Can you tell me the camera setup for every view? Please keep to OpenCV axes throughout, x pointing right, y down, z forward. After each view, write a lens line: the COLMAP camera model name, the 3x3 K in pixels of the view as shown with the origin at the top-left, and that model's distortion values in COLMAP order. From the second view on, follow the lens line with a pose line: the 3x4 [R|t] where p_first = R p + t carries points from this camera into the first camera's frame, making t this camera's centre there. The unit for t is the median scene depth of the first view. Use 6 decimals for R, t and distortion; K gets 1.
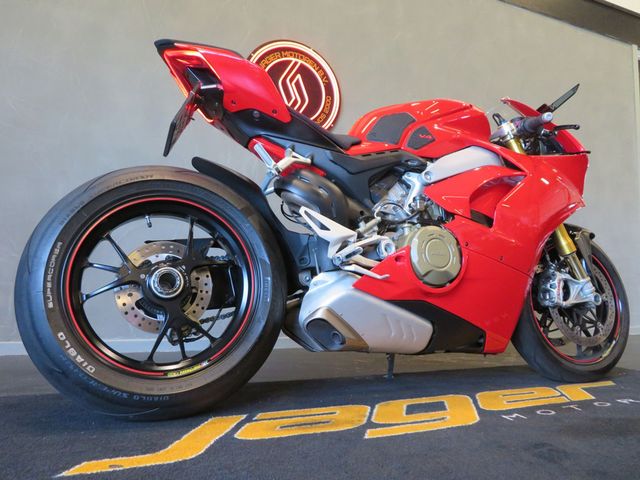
lens RADIAL K [[459.7, 0, 324.1], [0, 459.7, 240.5], [0, 0, 1]] dist [-0.011529, -0.001021]
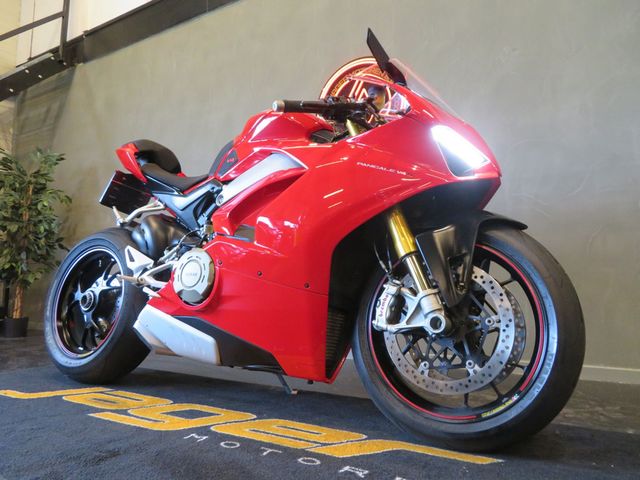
lens RADIAL K [[460.4, 0, 320.0], [0, 460.4, 240.0], [0, 0, 1]] dist [-0.003843, 0.001731]
pose [[0.588520, -0.100337, -0.802232, 1.269270], [0.092499, 0.994110, -0.056478, 0.036182], [0.803173, -0.040967, 0.594335, 0.575953]]
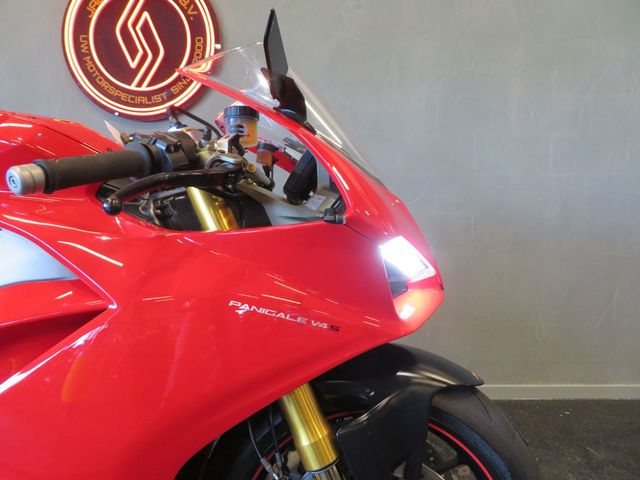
lens RADIAL K [[459.2, 0, 316.6], [0, 459.2, 238.1], [0, 0, 1]] dist [-0.003053, -0.002835]
pose [[0.914065, 0.030705, -0.404403, 0.846274], [0.052358, 0.979852, 0.192740, -0.296855], [0.402173, -0.197350, 0.894041, 0.840878]]
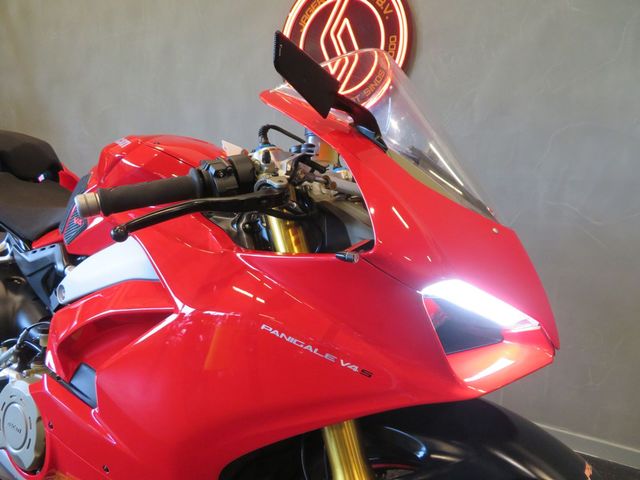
lens RADIAL K [[459.2, 0, 316.6], [0, 459.2, 238.1], [0, 0, 1]] dist [-0.003053, -0.002835]
pose [[0.575361, 0.105725, -0.811037, 0.973870], [0.076071, 0.980395, 0.181769, -0.315767], [0.814354, -0.166279, 0.556039, 0.994886]]
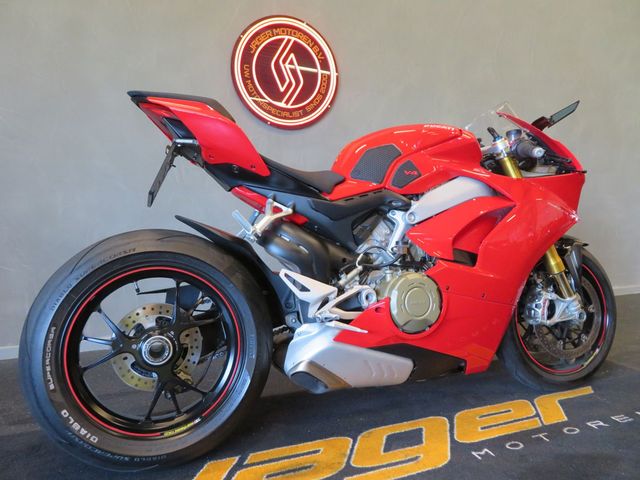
lens RADIAL K [[459.7, 0, 324.1], [0, 459.7, 240.5], [0, 0, 1]] dist [-0.011529, -0.001021]
pose [[0.999075, -0.016284, -0.039807, 0.078790], [0.023226, 0.983263, 0.180706, -0.288214], [0.036198, -0.181464, 0.982731, 0.005220]]
